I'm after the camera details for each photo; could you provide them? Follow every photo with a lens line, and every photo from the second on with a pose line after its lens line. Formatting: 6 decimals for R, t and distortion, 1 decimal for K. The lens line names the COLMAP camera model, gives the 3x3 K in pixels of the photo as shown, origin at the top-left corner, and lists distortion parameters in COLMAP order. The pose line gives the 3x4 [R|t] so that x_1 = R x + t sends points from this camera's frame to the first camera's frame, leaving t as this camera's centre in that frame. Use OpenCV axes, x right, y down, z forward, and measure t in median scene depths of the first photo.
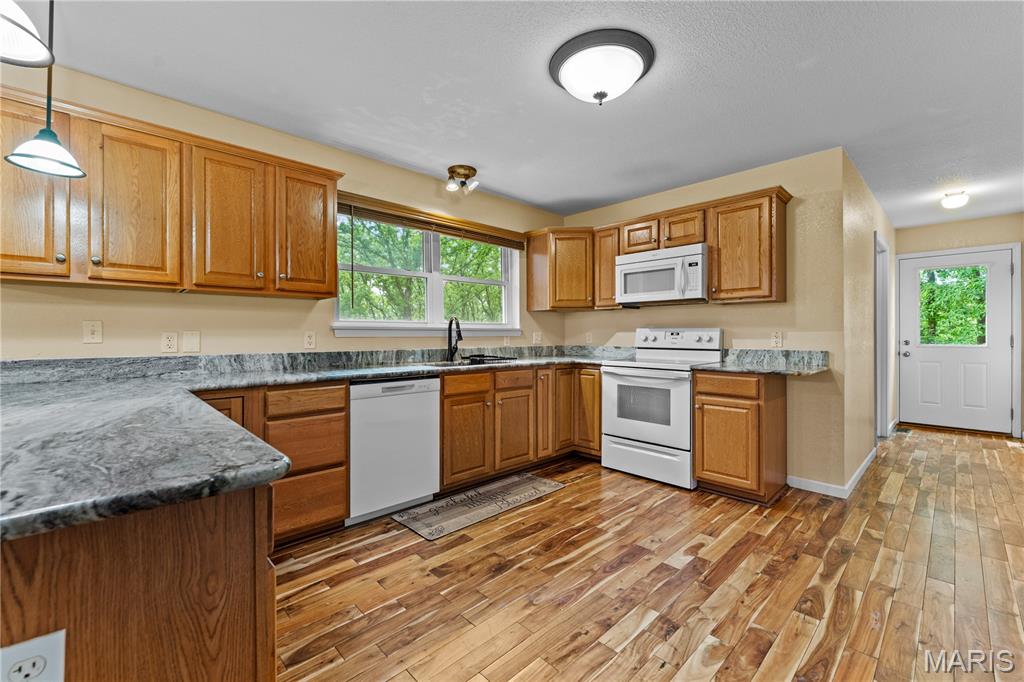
lens RADIAL K [[418.5, 0, 515.2], [0, 418.5, 336.2], [0, 0, 1]] dist [-0.000153, -0.000038]
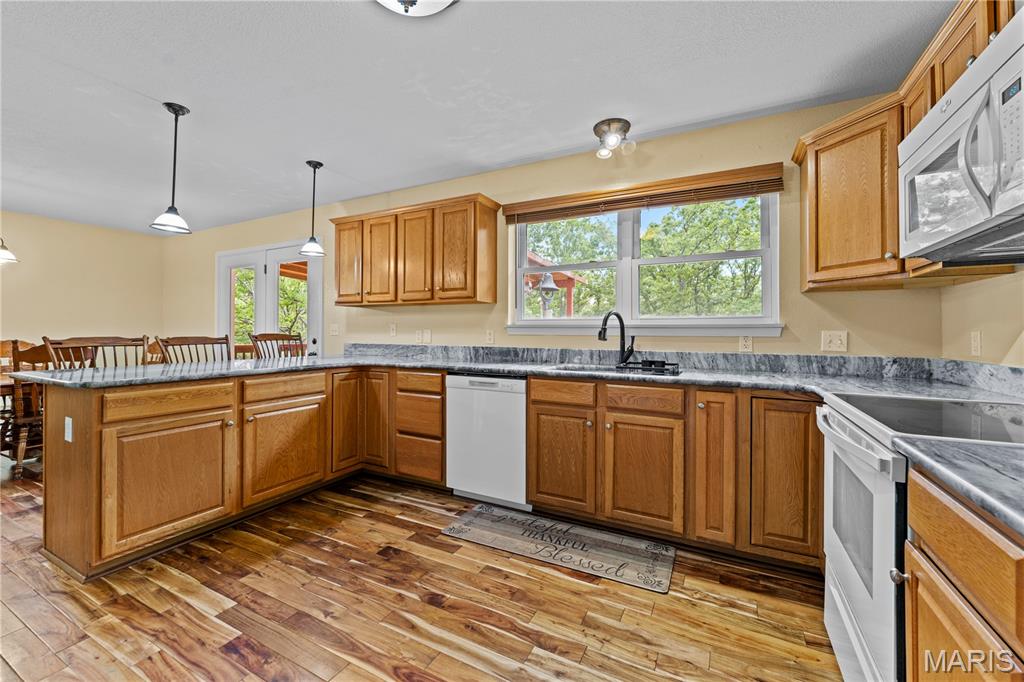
lens RADIAL K [[418.5, 0, 517.6], [0, 418.5, 331.2], [0, 0, 1]] dist [-0.000153, -0.000038]
pose [[0.325089, 0.000971, -0.945683, 0.625238], [-0.009865, 0.999949, -0.002364, -0.004191], [0.945632, 0.010097, 0.325082, 0.631836]]
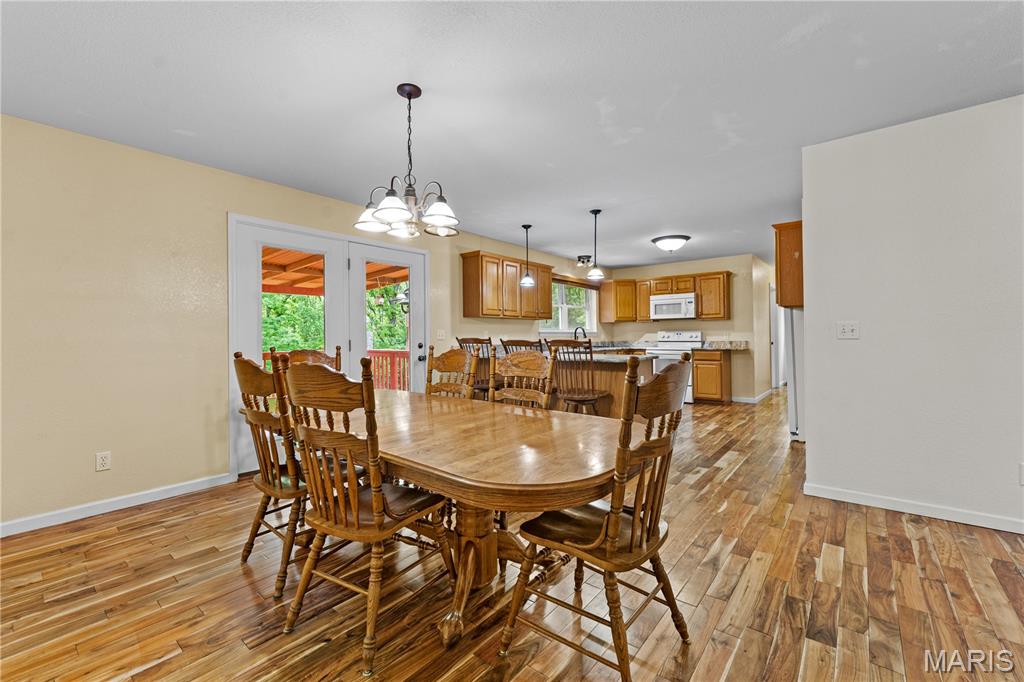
lens RADIAL K [[418.5, 0, 511.4], [0, 418.5, 336.3], [0, 0, 1]] dist [-0.000153, -0.000038]
pose [[0.994281, -0.009115, 0.106406, -0.789556], [0.010086, 0.999912, -0.008597, 0.017326], [-0.106318, 0.009621, 0.994286, -1.149928]]
